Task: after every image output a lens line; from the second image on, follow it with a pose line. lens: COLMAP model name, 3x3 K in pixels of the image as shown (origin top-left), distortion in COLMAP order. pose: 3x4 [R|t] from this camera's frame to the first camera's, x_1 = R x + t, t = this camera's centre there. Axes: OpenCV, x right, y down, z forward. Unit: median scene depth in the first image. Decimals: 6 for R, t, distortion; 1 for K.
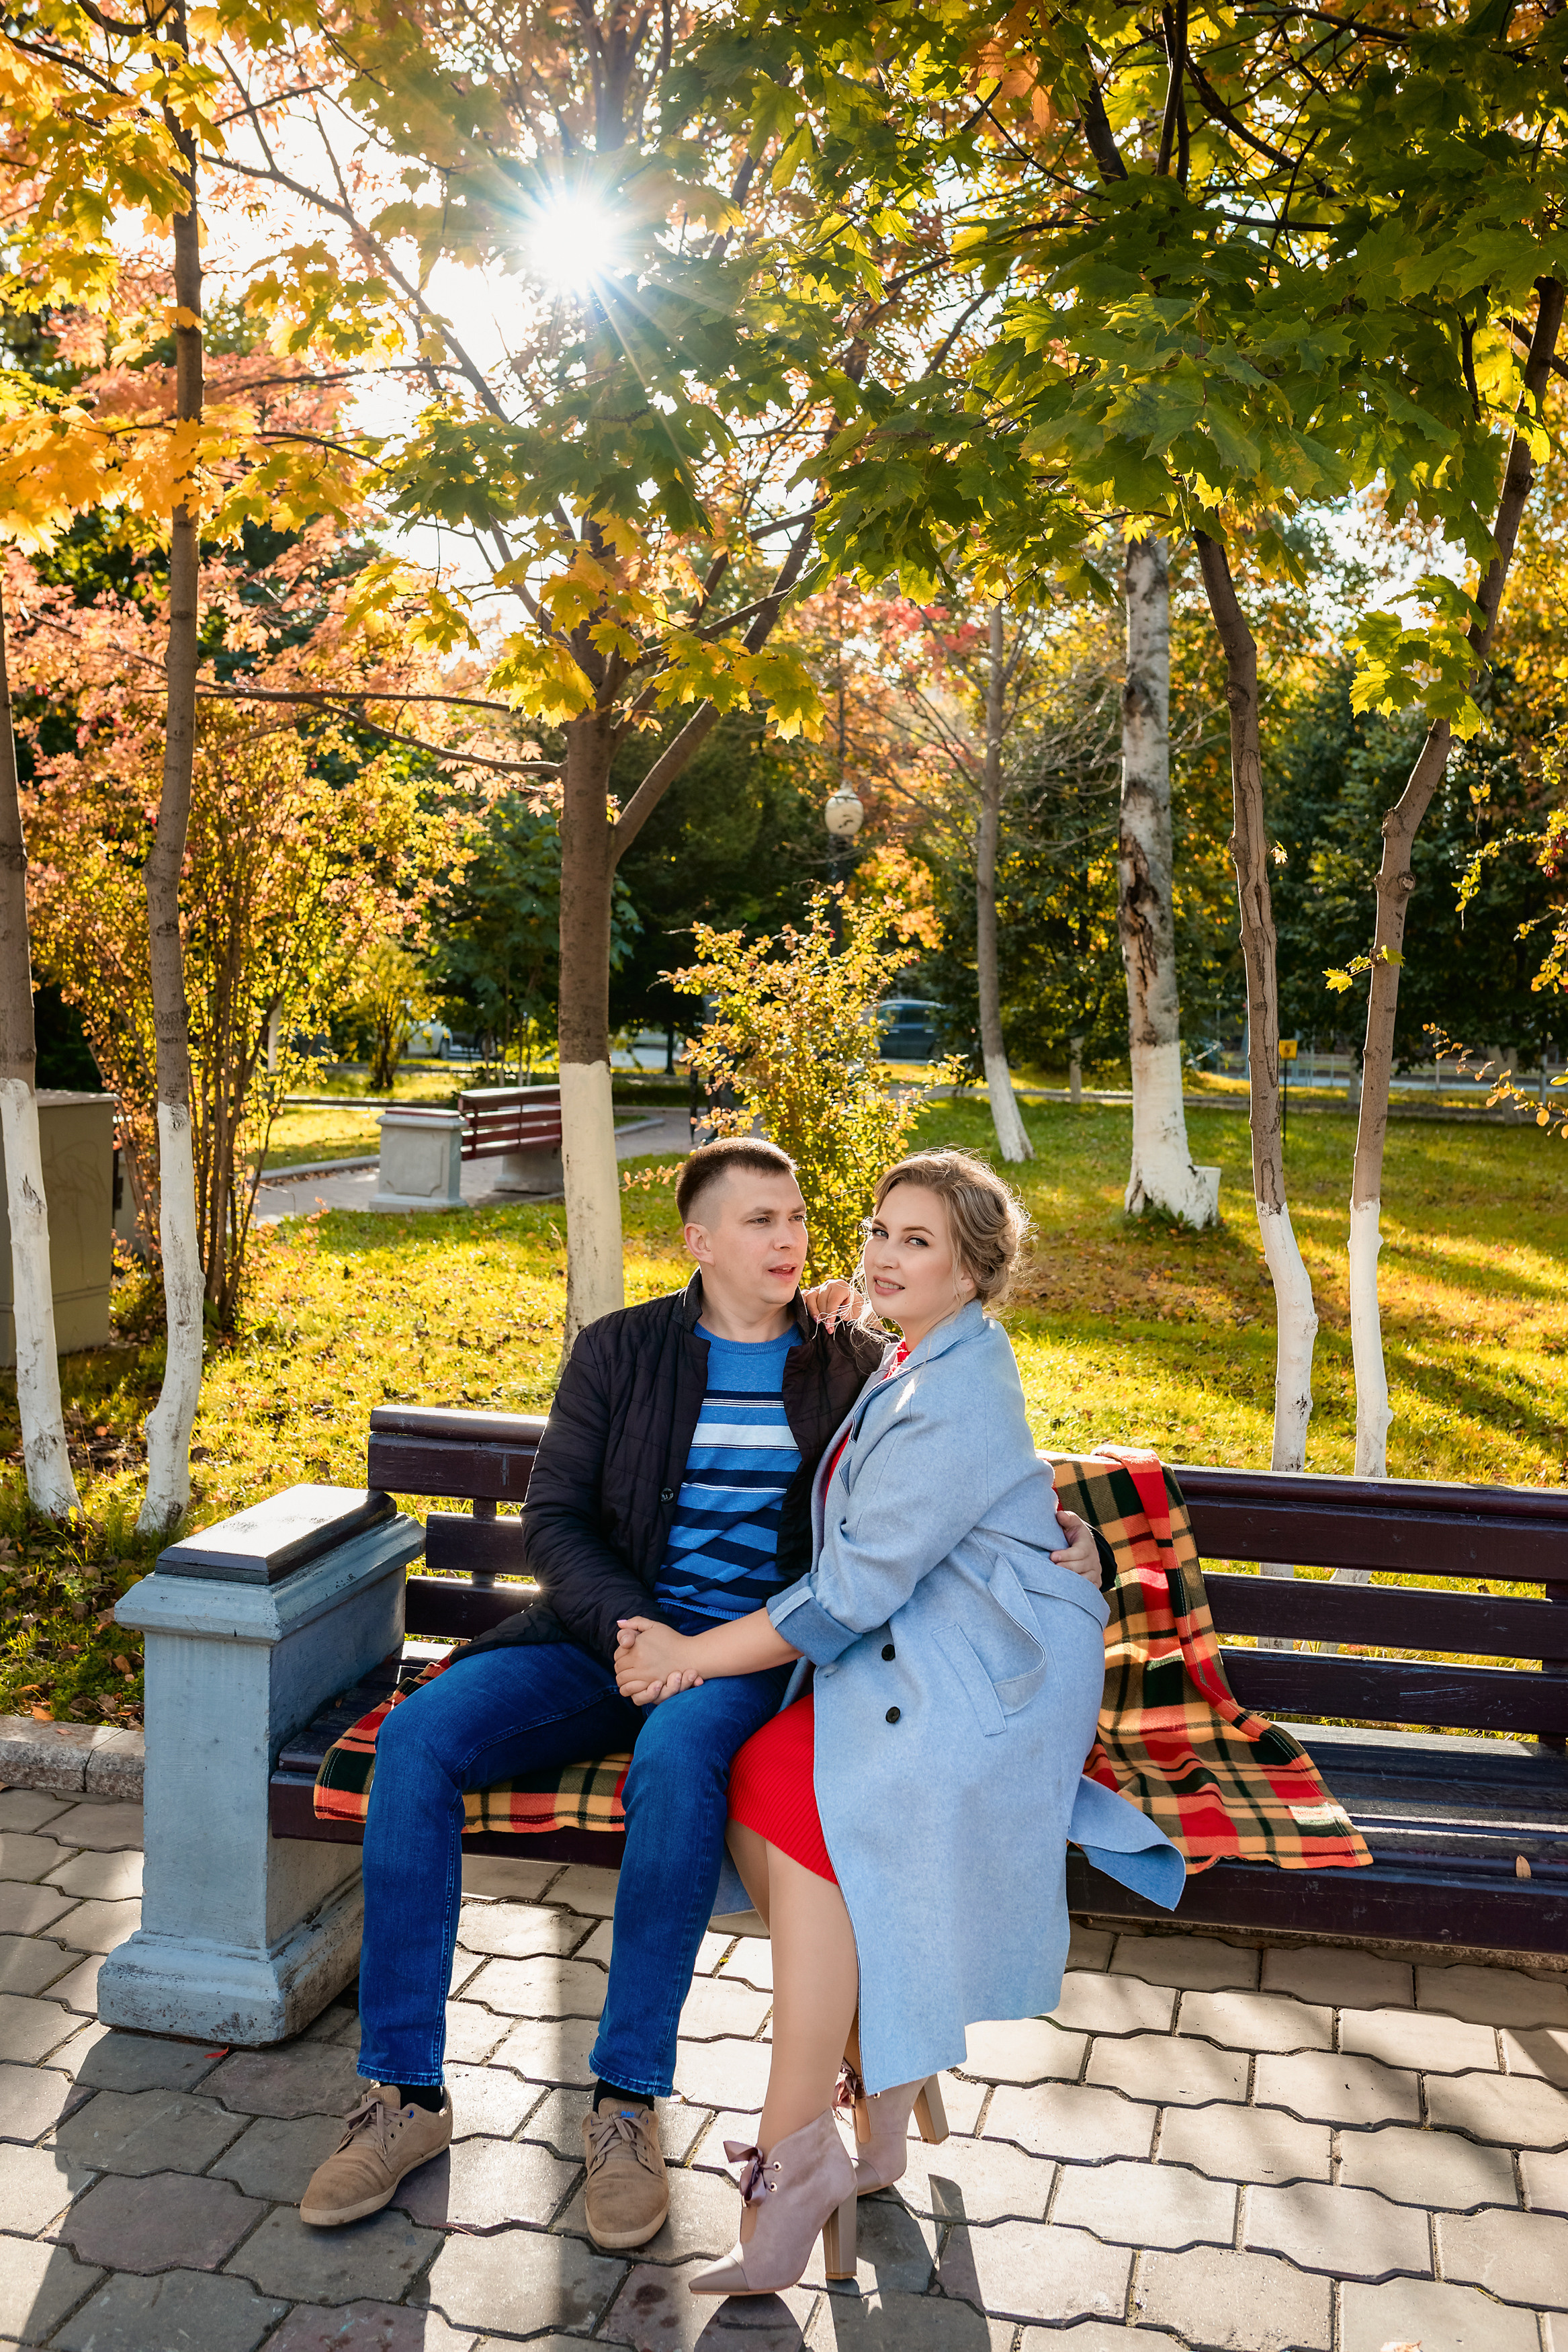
lens RADIAL K [[2589.8, 0, 784.0], [0, 2589.8, 1176.0], [0, 0, 1]] dist [0.011408, 0.001440]
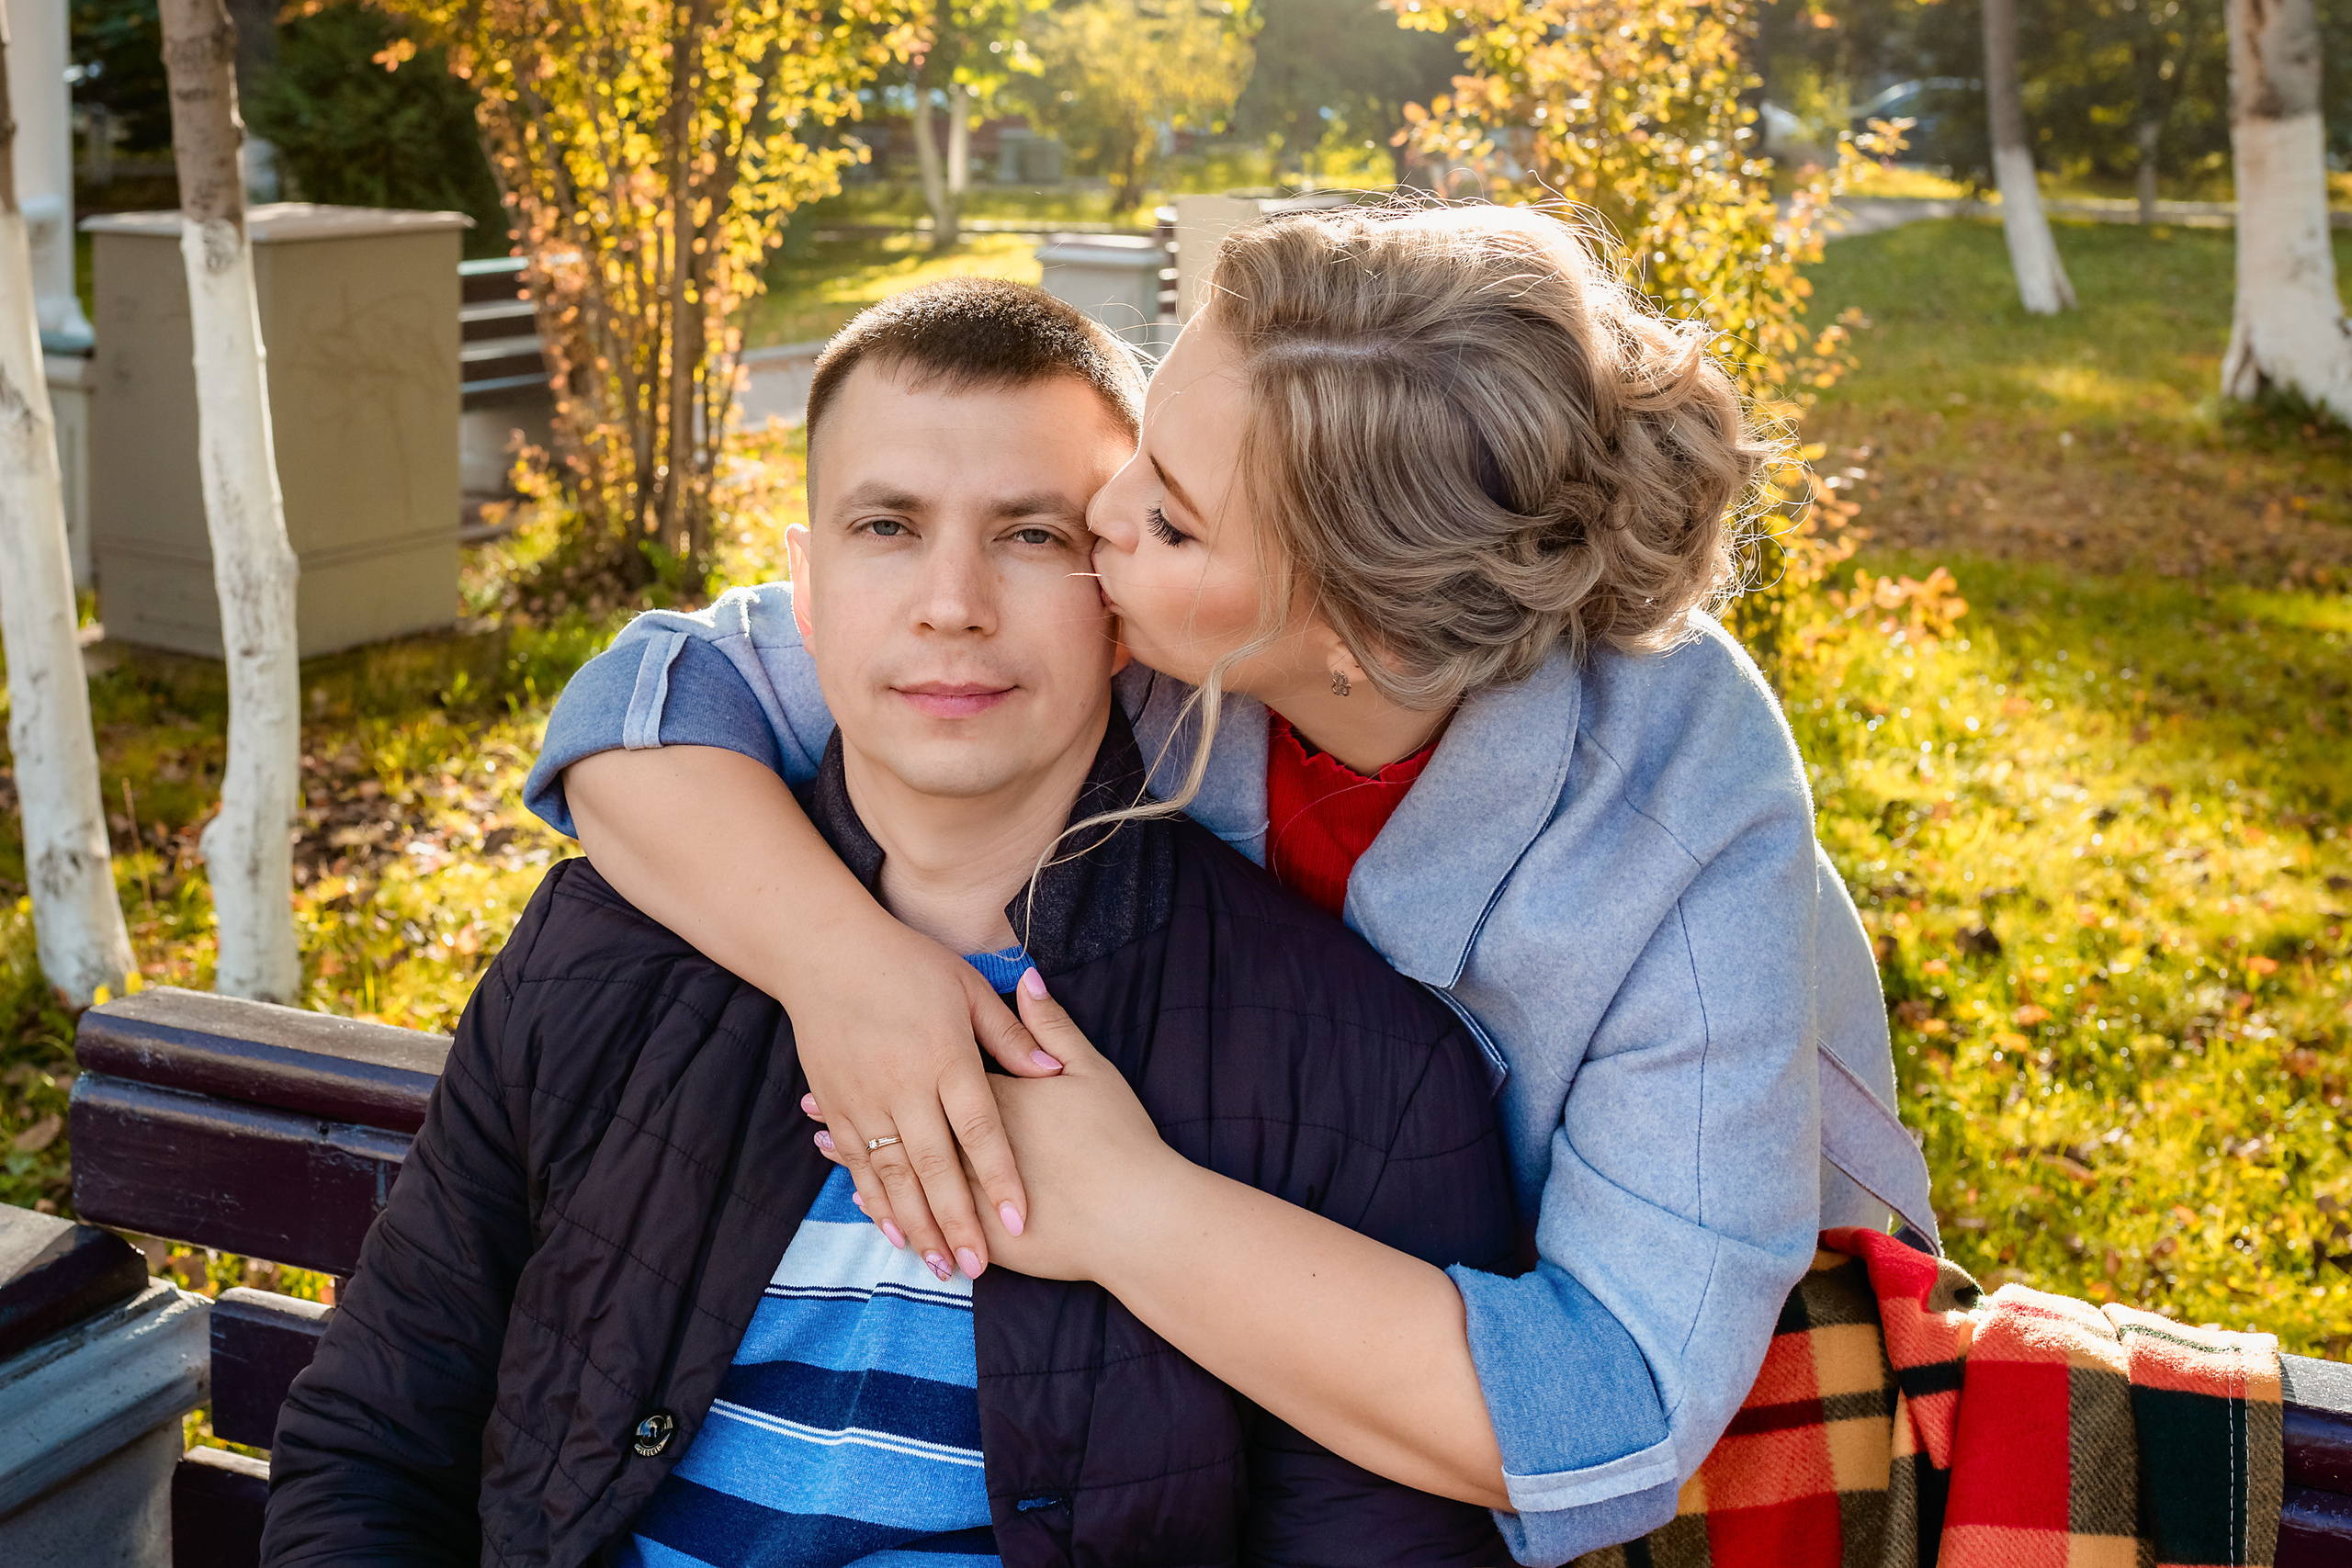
lens RADIAL K [[2827.5, 0, 1177.0], [0, 2827.5, 370.5], [0, 0, 1]] dist [0.016111, 0.016015]
pose [[0.975097, -0.000069, -0.221778, 0.048185], [0.003599, 0.999873, 0.015515, -0.004174], [0.221749, -0.015926, 0.974974, 0.359314]]
